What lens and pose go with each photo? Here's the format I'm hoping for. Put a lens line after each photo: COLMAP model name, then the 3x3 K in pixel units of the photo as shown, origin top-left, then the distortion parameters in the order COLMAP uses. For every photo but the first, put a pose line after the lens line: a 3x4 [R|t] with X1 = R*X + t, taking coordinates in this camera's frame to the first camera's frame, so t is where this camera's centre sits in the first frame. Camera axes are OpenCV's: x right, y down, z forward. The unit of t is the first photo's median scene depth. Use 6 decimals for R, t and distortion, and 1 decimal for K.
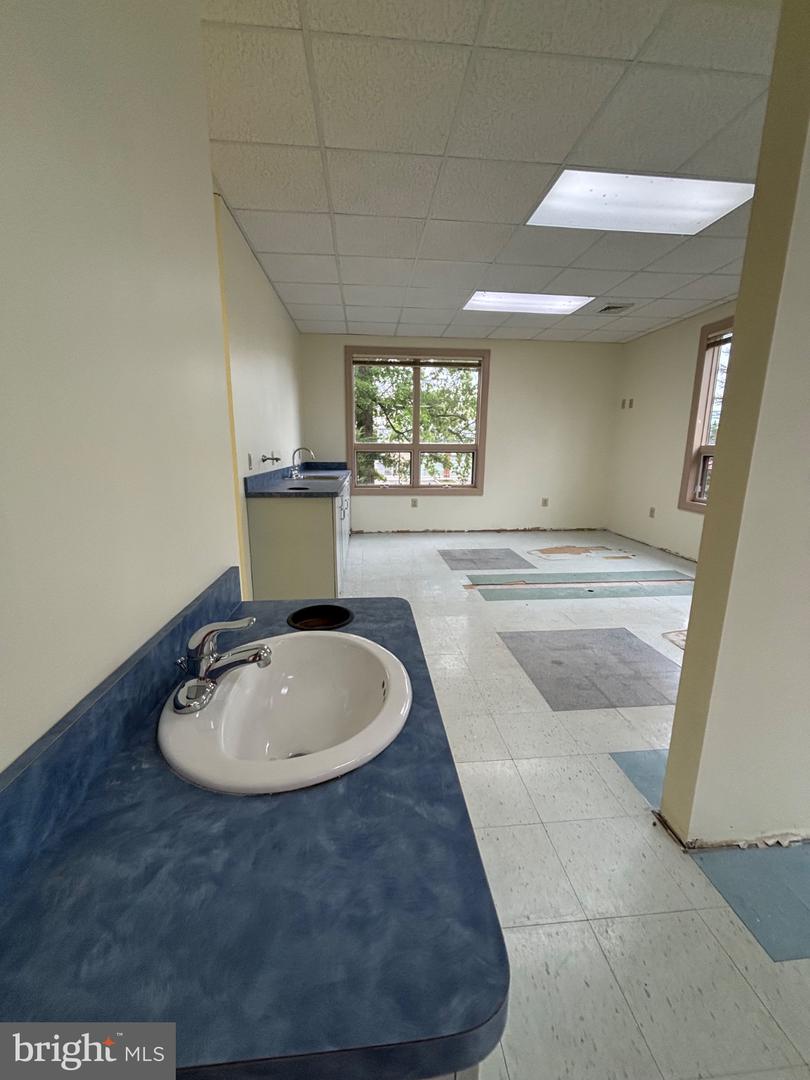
lens RADIAL K [[432.9, 0, 405.0], [0, 432.9, 540.0], [0, 0, 1]] dist [0.000683, 0.000031]
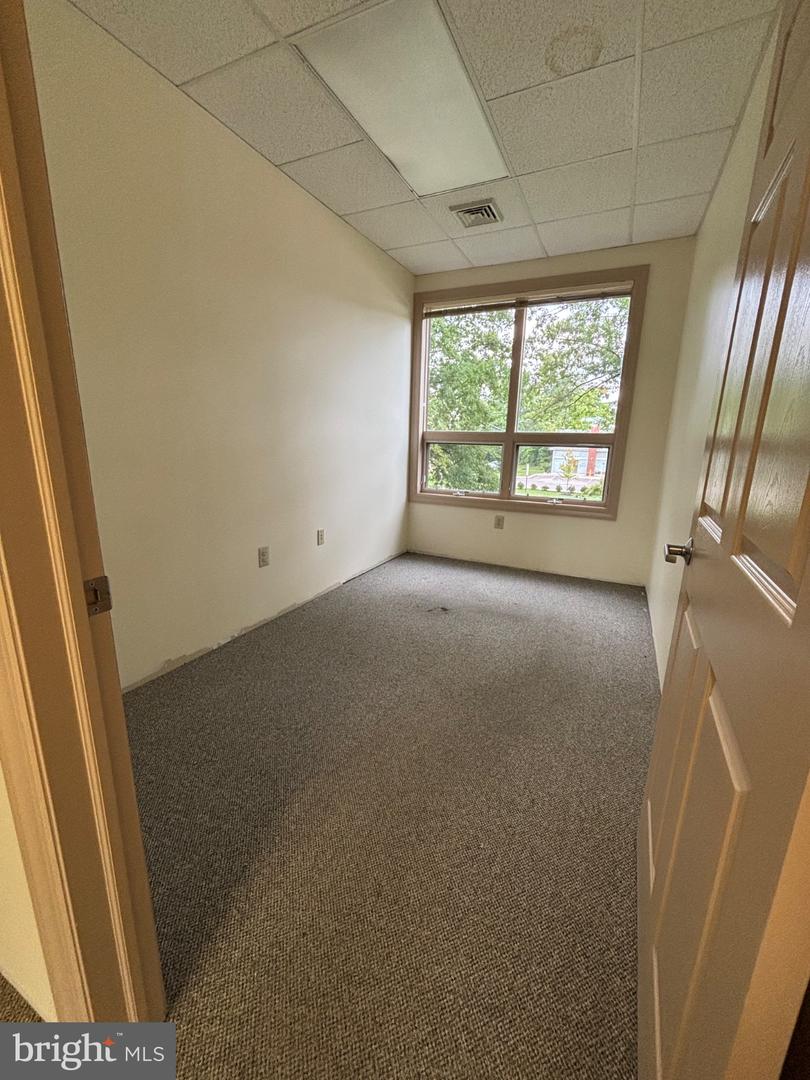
lens RADIAL K [[432.9, 0, 405.0], [0, 432.9, 540.0], [0, 0, 1]] dist [0.000683, 0.000031]
pose [[0.841663, 0.127510, -0.524733, 0.249409], [-0.123349, 0.991428, 0.043067, -0.069520], [0.525727, 0.028477, 0.850177, 0.369819]]
